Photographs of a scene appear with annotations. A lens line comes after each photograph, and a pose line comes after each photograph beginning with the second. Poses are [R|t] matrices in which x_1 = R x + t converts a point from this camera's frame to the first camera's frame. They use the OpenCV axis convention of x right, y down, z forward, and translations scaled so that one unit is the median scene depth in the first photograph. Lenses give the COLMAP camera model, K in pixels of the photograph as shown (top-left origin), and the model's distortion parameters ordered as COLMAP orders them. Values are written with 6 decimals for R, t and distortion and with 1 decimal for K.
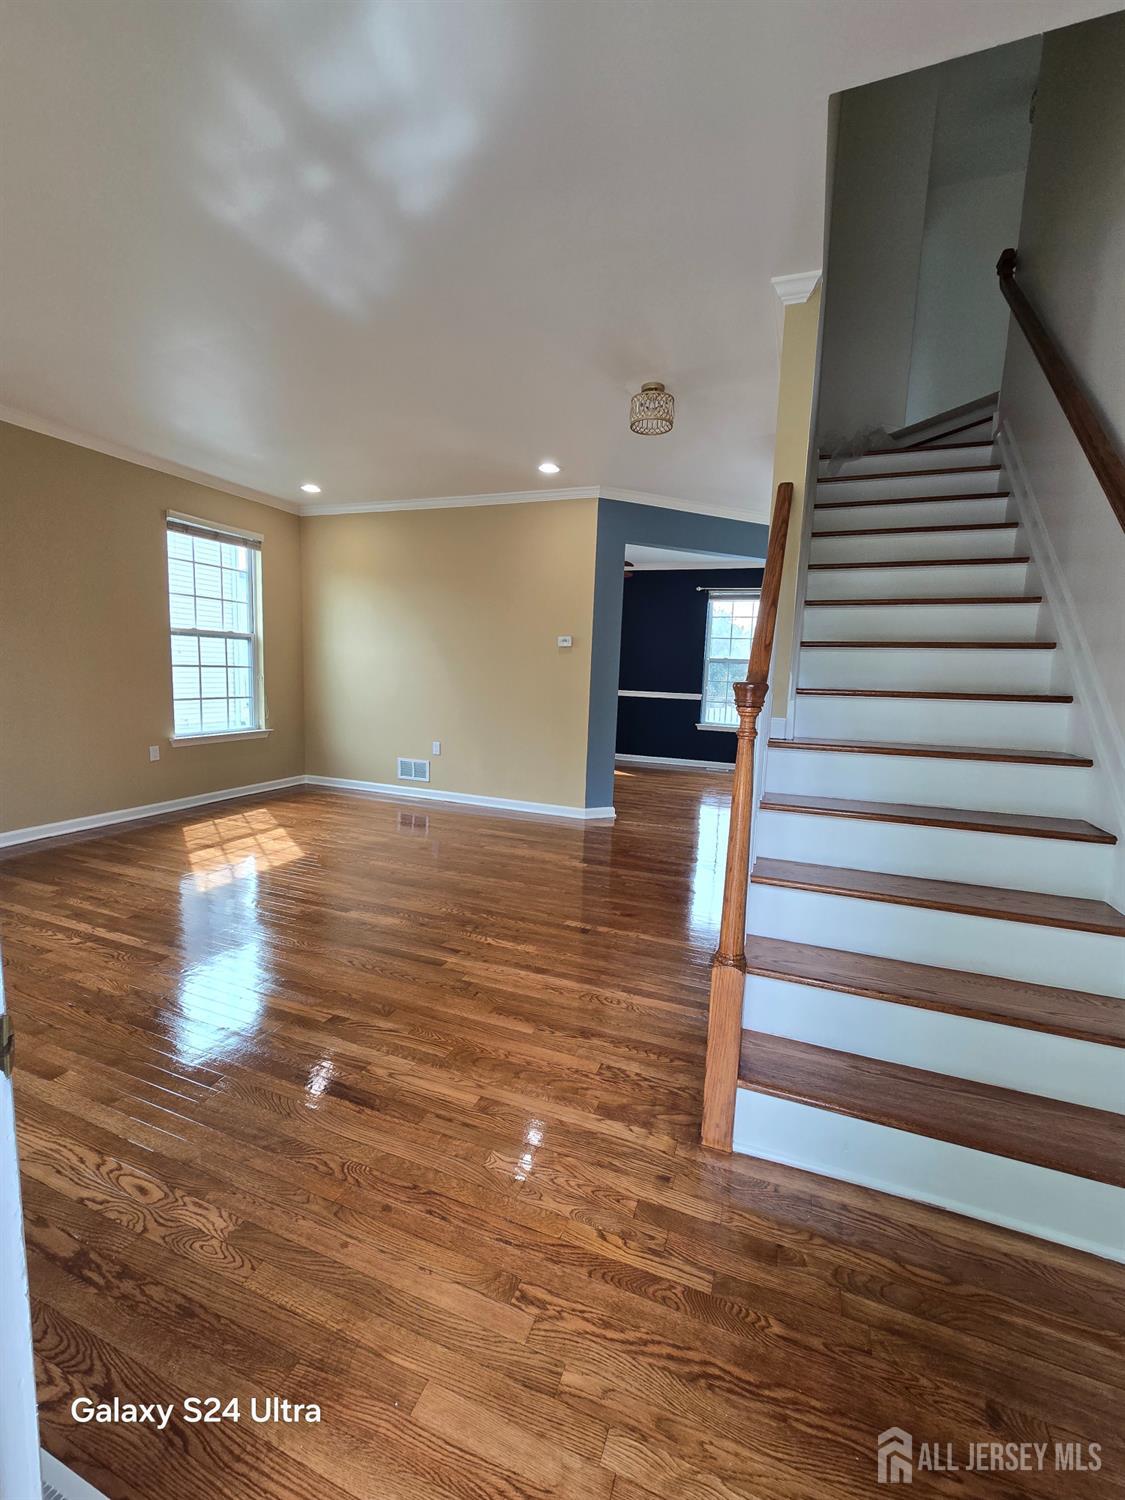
lens RADIAL K [[611.7, 0, 569.7], [0, 611.7, 749.4], [0, 0, 1]] dist [-0.000571, -0.000122]
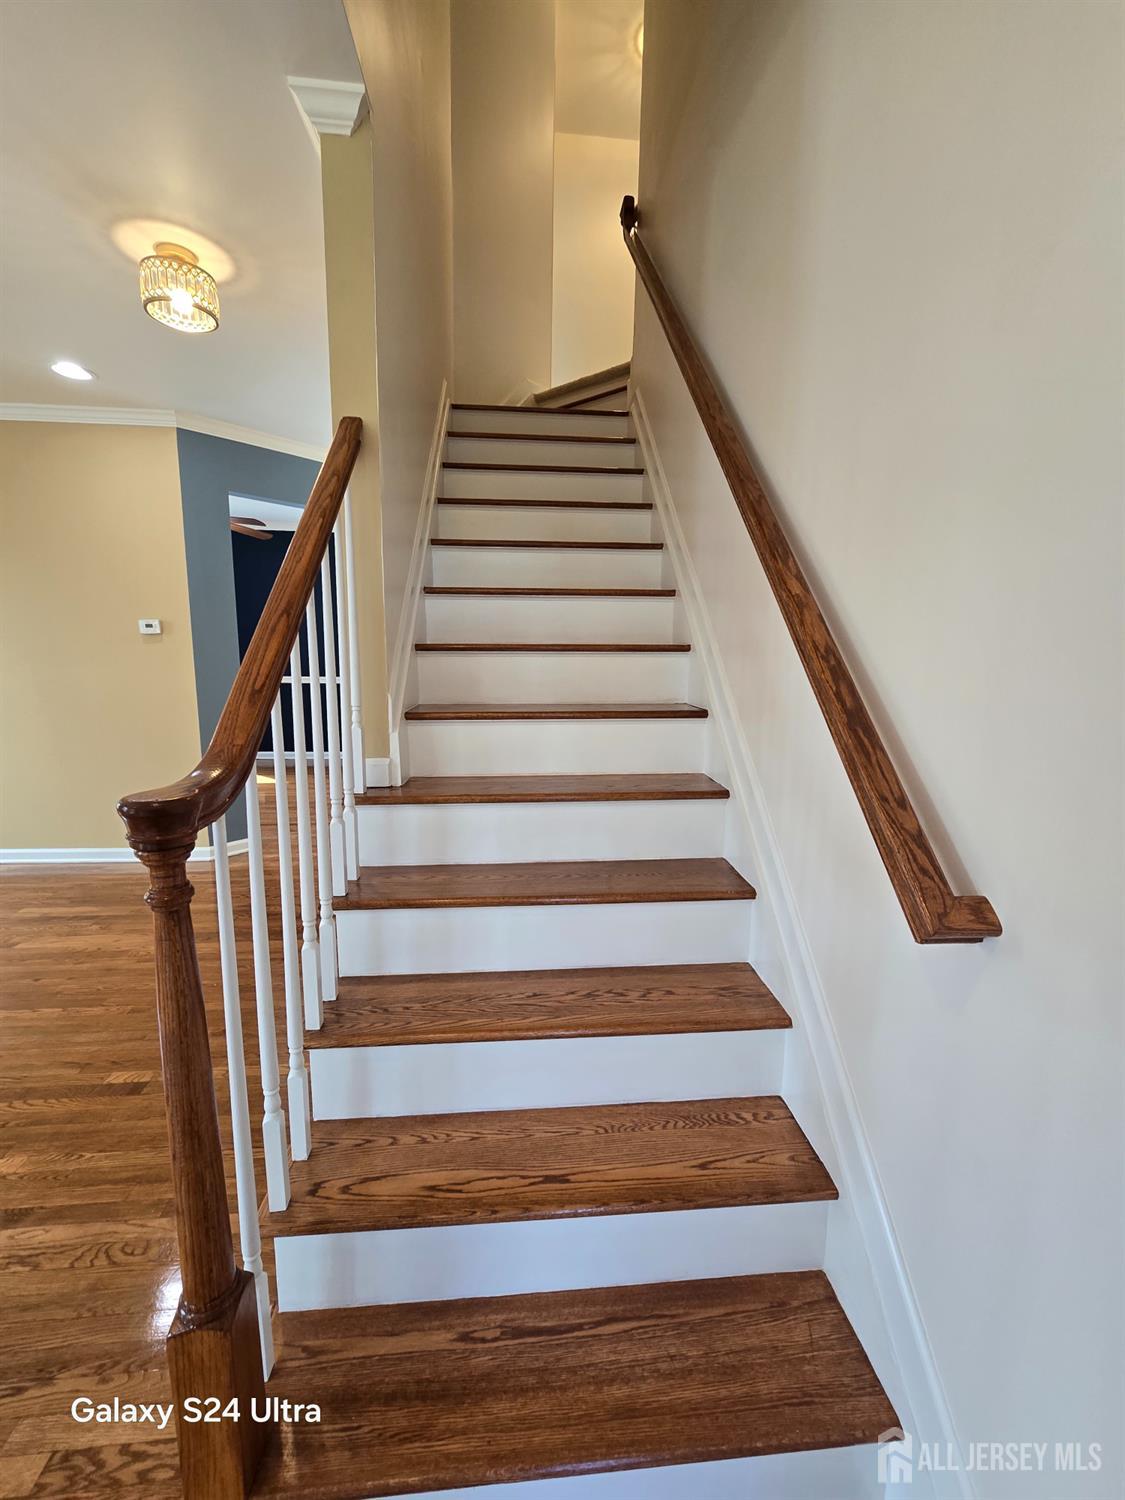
lens RADIAL K [[611.7, 0, 569.7], [0, 611.7, 749.4], [0, 0, 1]] dist [-0.000571, -0.000122]
pose [[0.899030, -0.092052, 0.428101, 0.124885], [0.069959, 0.995291, 0.067095, -0.049826], [-0.432262, -0.030371, 0.901237, 0.138943]]
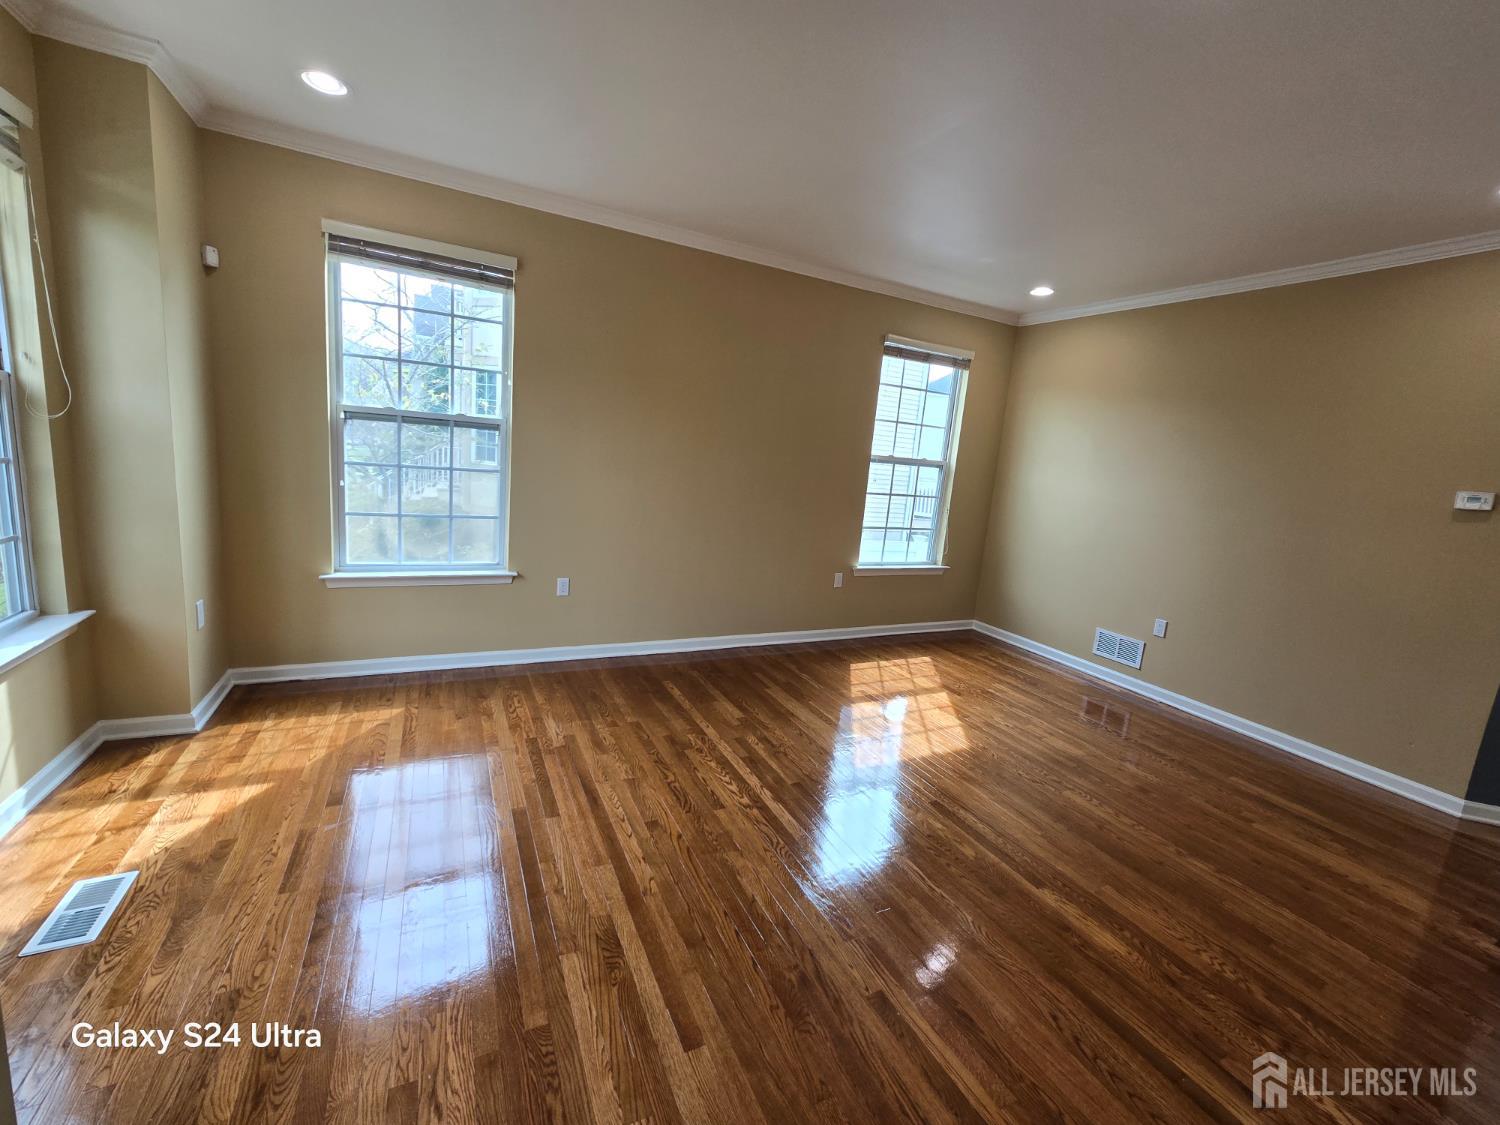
lens RADIAL K [[611.7, 0, 752.5], [0, 611.7, 553.8], [0, 0, 1]] dist [-0.000571, -0.000122]
pose [[0.739330, 0.138742, -0.658894, -0.132478], [-0.144457, 0.988439, 0.046042, -0.063701], [0.657665, 0.061141, 0.750826, 0.158339]]
